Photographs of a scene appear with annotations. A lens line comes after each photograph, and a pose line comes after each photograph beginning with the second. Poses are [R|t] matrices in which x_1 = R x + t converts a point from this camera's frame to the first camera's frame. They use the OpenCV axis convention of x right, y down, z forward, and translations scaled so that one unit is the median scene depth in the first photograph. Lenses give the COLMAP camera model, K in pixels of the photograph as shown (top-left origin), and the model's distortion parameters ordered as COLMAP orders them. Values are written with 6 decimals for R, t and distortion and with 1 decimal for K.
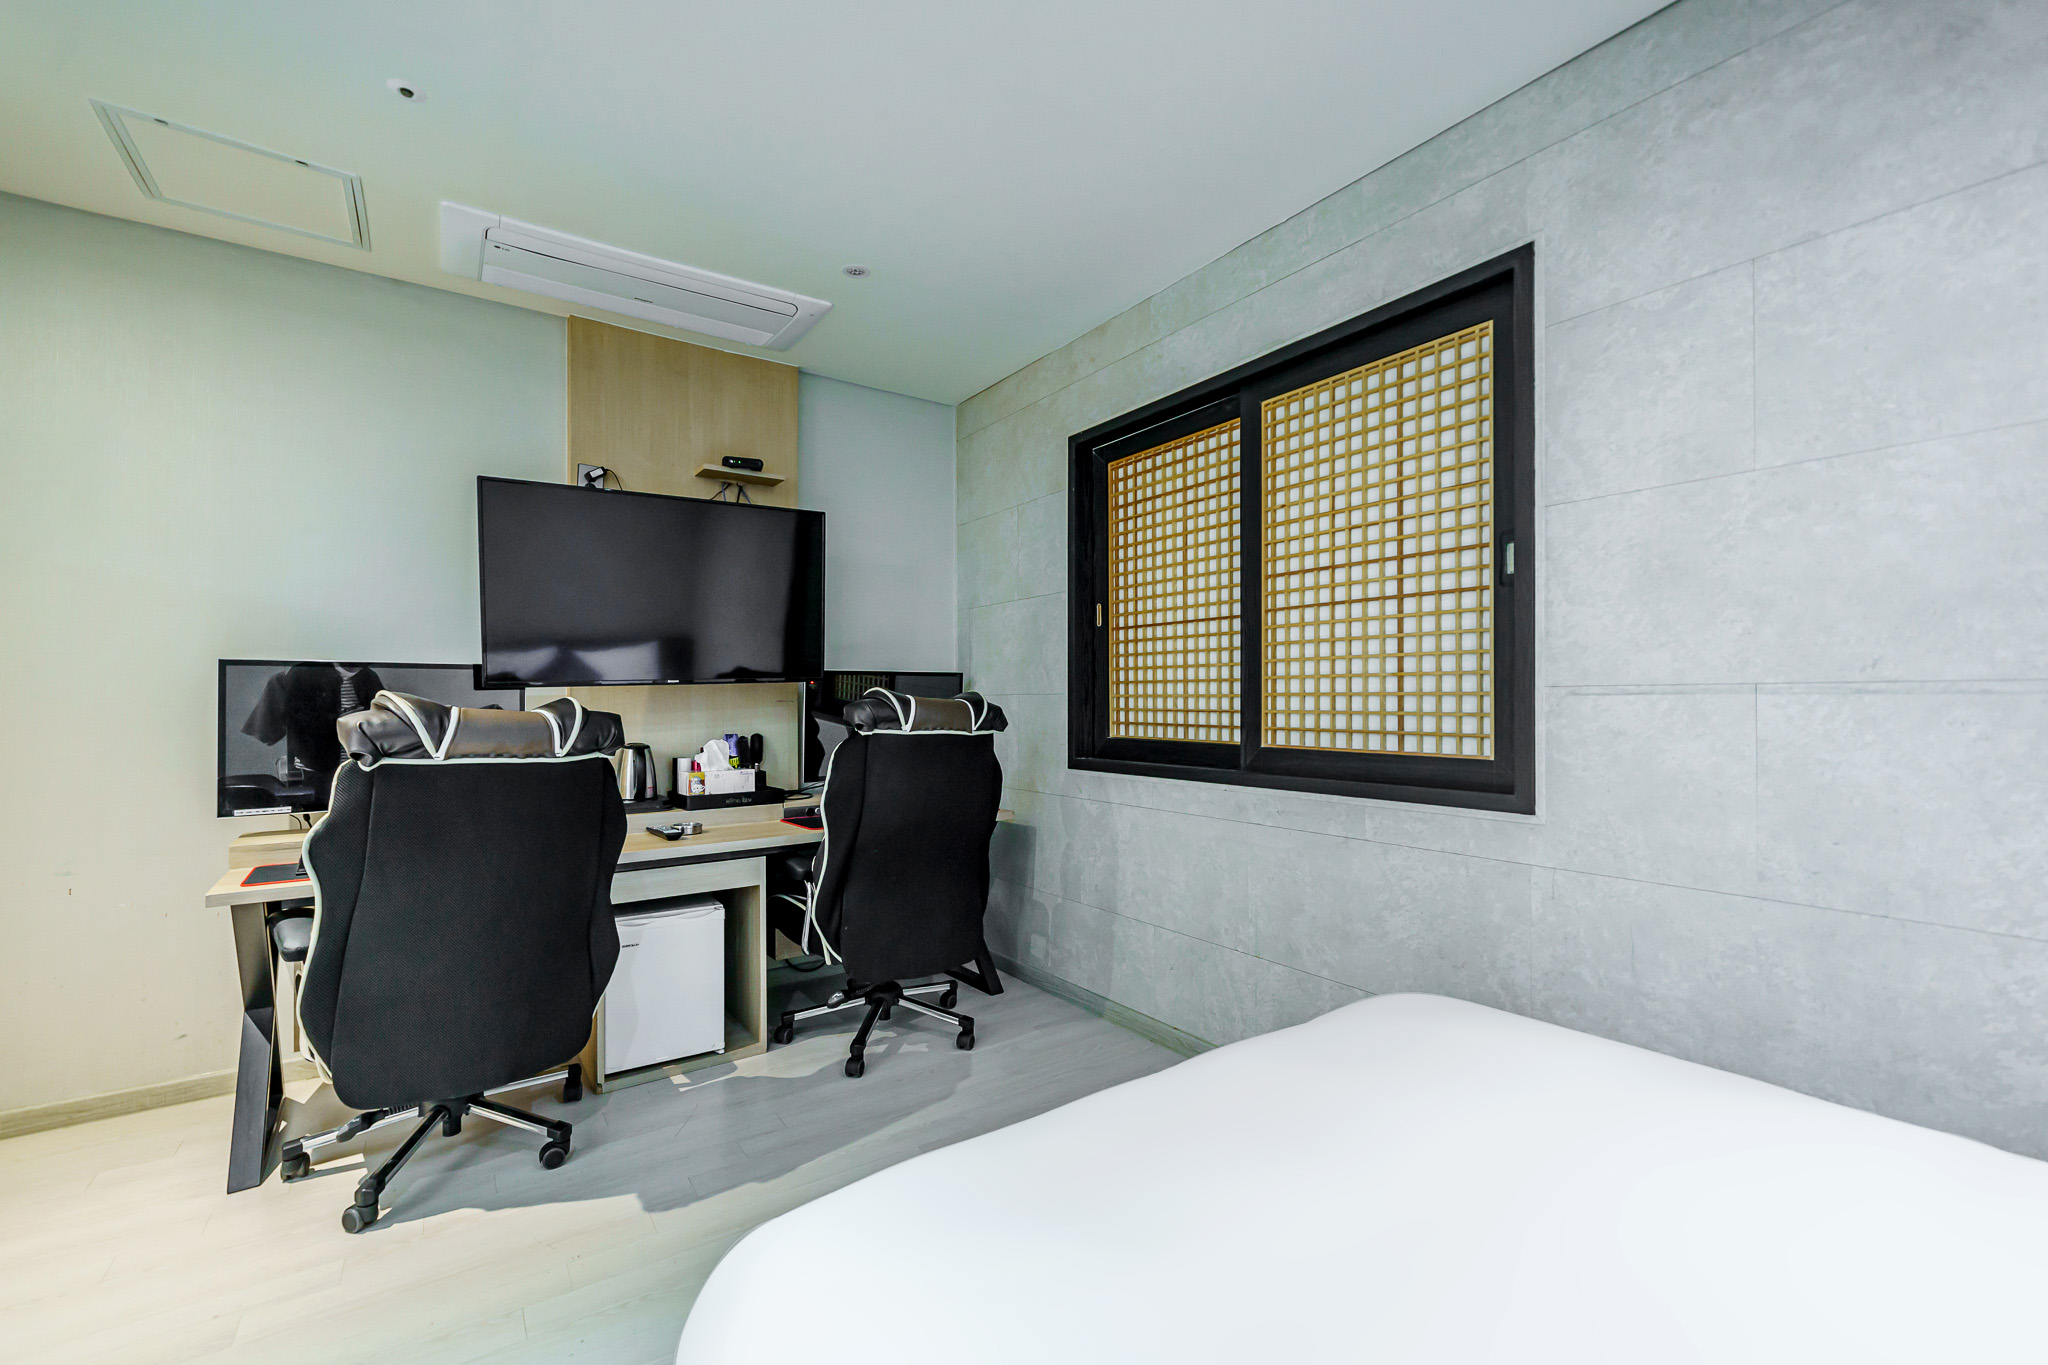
lens RADIAL K [[862.4, 0, 1024.0], [0, 862.4, 682.5], [0, 0, 1]] dist [0.002969, 0.000489]
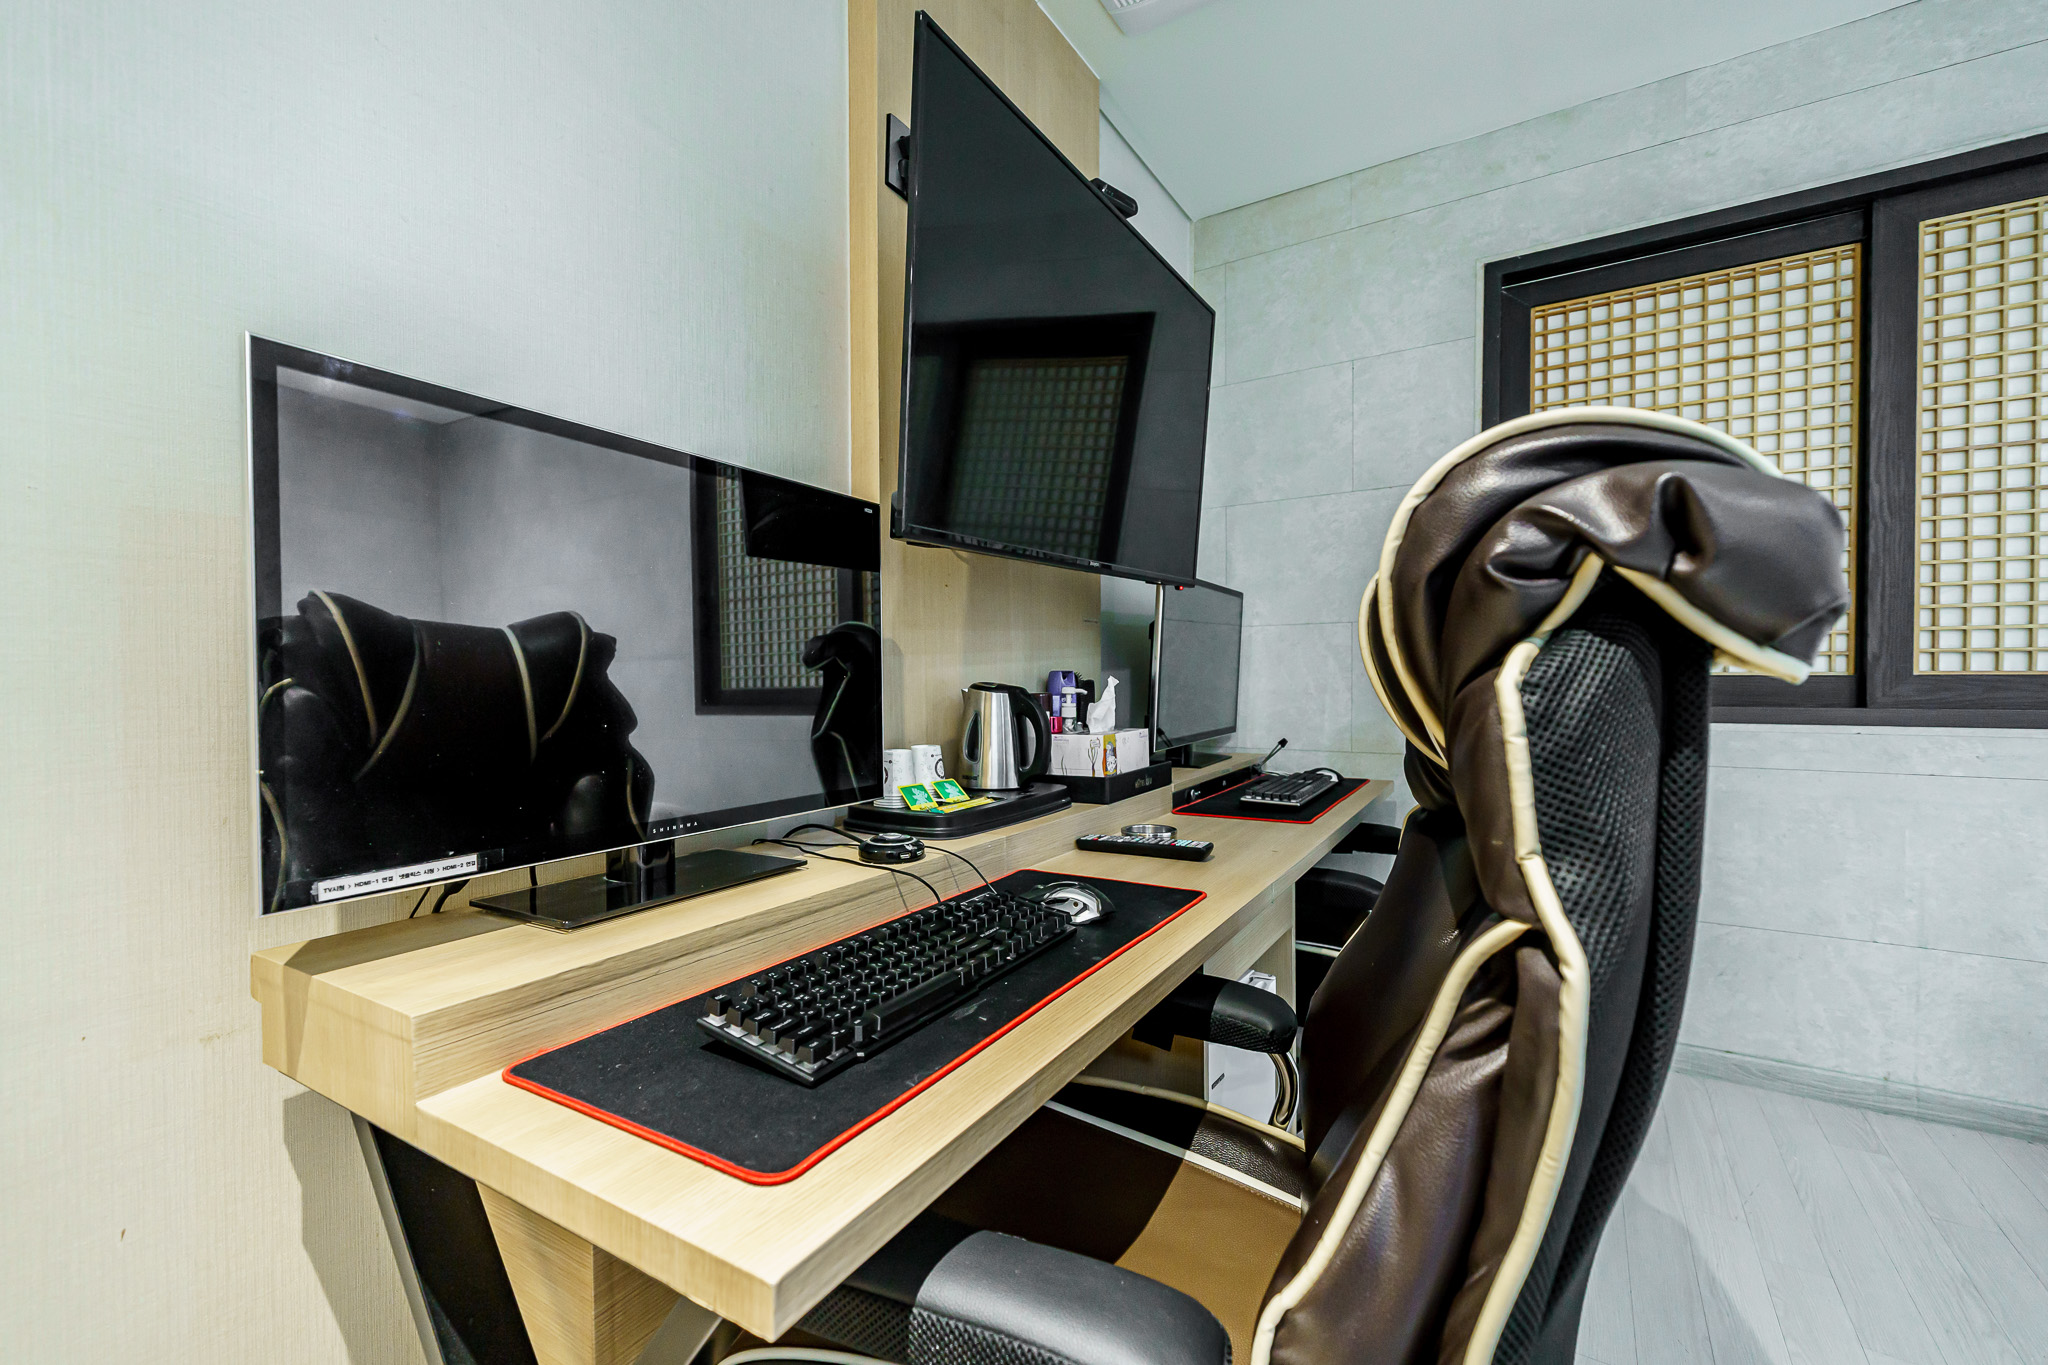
lens RADIAL K [[862.4, 0, 1024.0], [0, 862.4, 682.5], [0, 0, 1]] dist [0.002969, 0.000489]
pose [[0.918408, -0.002751, 0.395626, -0.705694], [-0.007493, 0.999676, 0.024344, 0.063670], [-0.395565, -0.025322, 0.918089, 0.563956]]
